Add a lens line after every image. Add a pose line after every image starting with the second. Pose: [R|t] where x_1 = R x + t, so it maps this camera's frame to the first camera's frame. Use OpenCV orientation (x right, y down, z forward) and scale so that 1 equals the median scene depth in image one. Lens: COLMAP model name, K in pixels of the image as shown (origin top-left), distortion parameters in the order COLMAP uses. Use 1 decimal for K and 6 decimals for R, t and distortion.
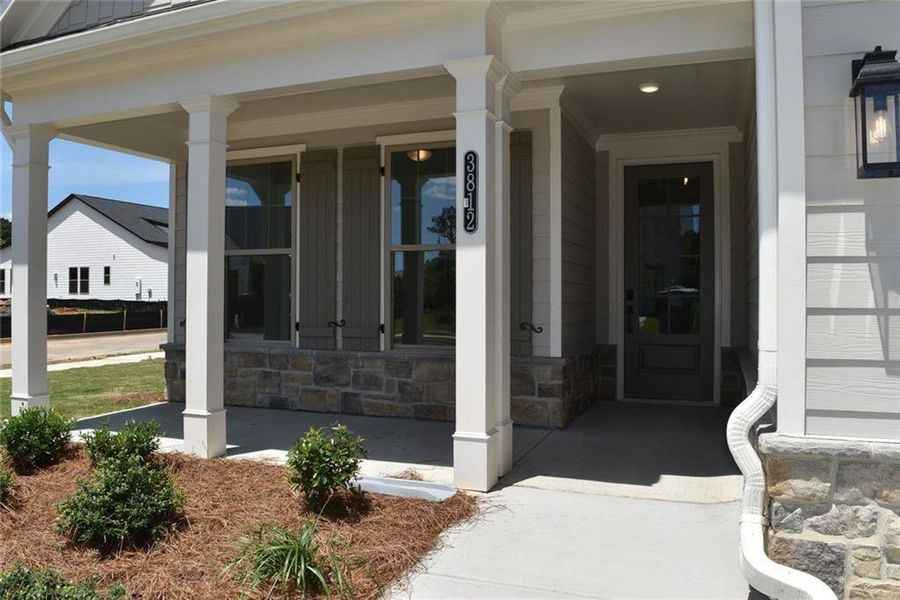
lens RADIAL K [[708.6, 0, 442.8], [0, 708.6, 293.7], [0, 0, 1]] dist [-0.089318, 0.013626]
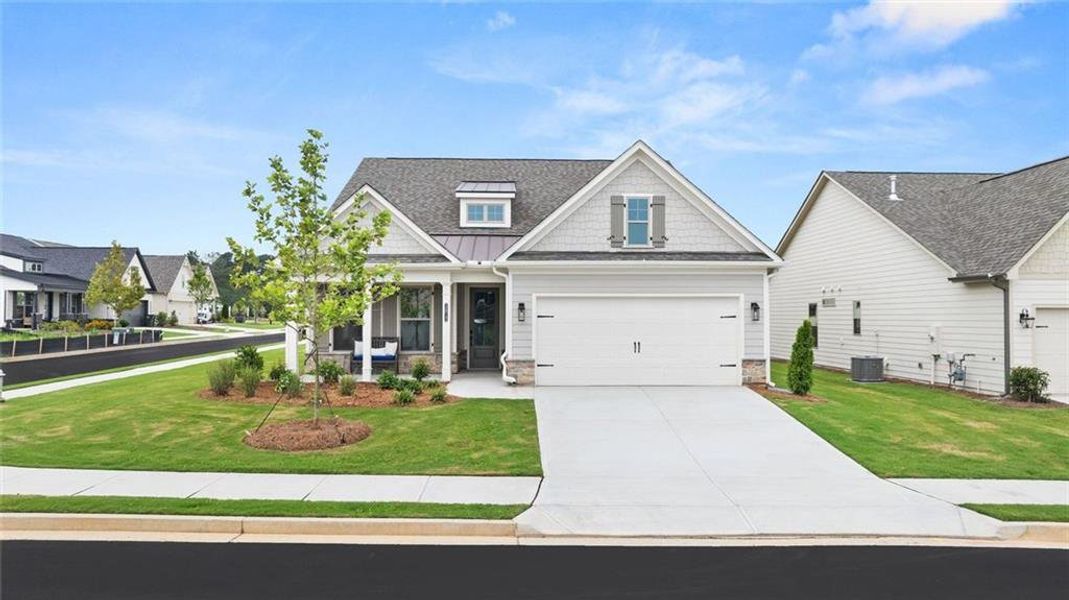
lens RADIAL K [[761.9, 0, 534.5], [0, 761.9, 300.0], [0, 0, 1]] dist [-0.007201, -0.002622]
pose [[0.910655, 0.013799, 0.412937, -1.408336], [-0.005543, 0.999760, -0.021186, -0.123488], [-0.413131, 0.017005, 0.910513, -3.512465]]
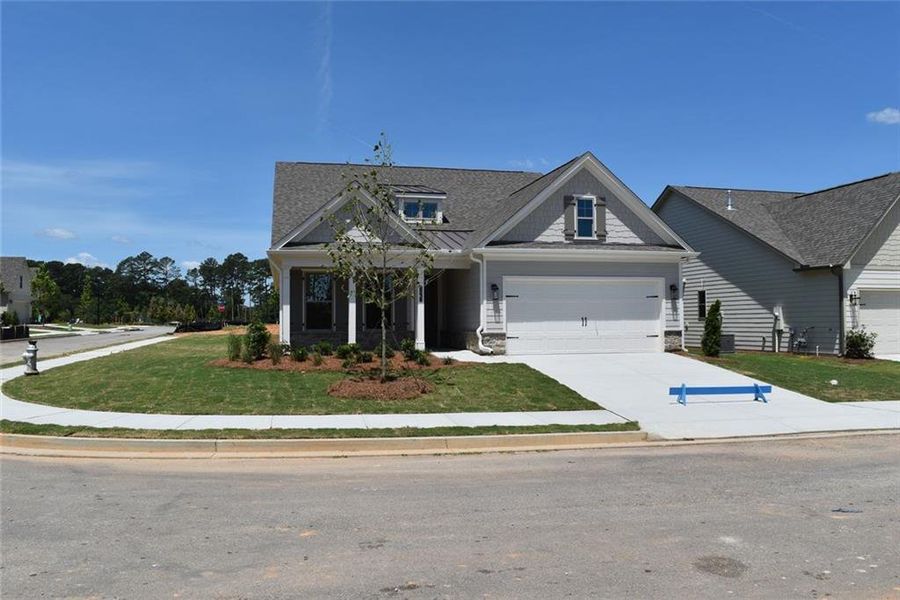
lens RADIAL K [[708.6, 0, 442.8], [0, 708.6, 293.7], [0, 0, 1]] dist [-0.089318, 0.013626]
pose [[0.822750, 0.021795, 0.567985, -2.699100], [0.001057, 0.999204, -0.039873, 0.057001], [-0.568402, 0.033406, 0.822073, -3.233553]]
